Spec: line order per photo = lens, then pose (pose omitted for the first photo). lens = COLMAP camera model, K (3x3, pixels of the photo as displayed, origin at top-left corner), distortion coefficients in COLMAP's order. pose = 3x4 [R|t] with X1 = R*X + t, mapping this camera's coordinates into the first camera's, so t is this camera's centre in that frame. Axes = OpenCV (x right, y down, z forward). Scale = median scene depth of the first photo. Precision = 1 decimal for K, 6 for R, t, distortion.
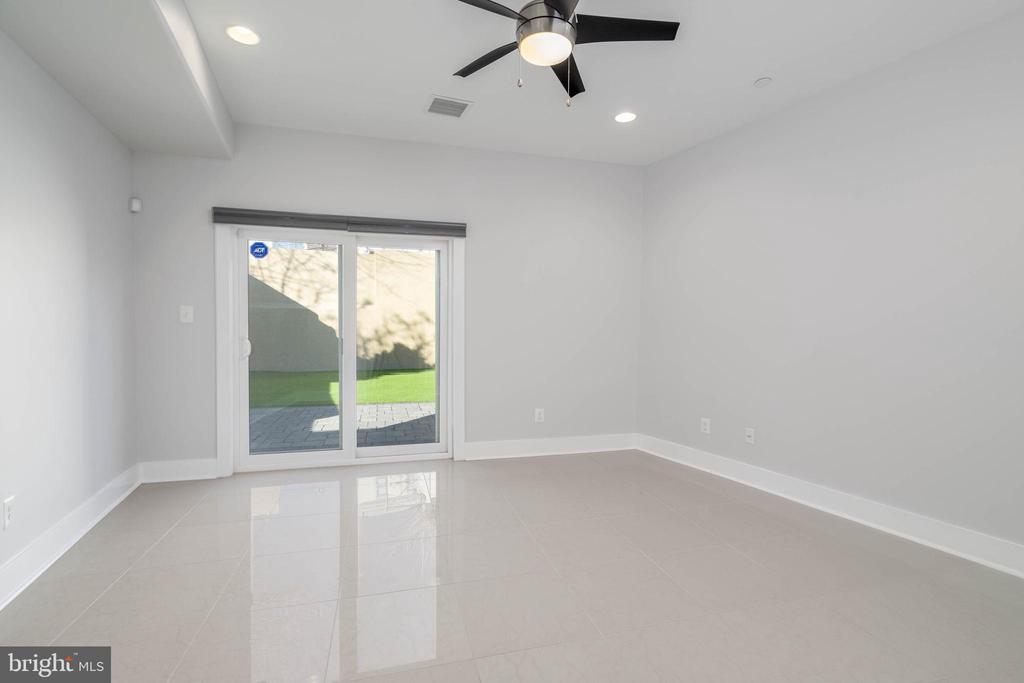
lens RADIAL K [[473.6, 0, 506.7], [0, 473.6, 338.9], [0, 0, 1]] dist [-0.002683, -0.000479]
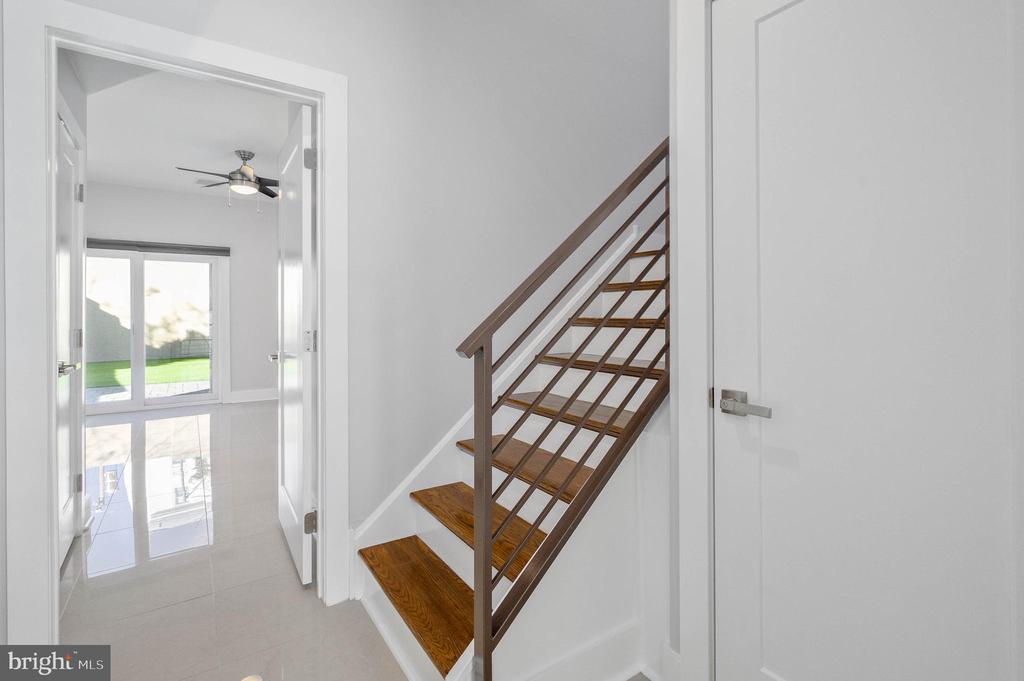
lens RADIAL K [[473.6, 0, 506.7], [0, 473.6, 337.9], [0, 0, 1]] dist [-0.002683, -0.000479]
pose [[0.942012, -0.001558, 0.335575, 0.155616], [-0.002882, 0.999915, 0.012731, 0.016008], [-0.335566, -0.012960, 0.941928, -0.474821]]
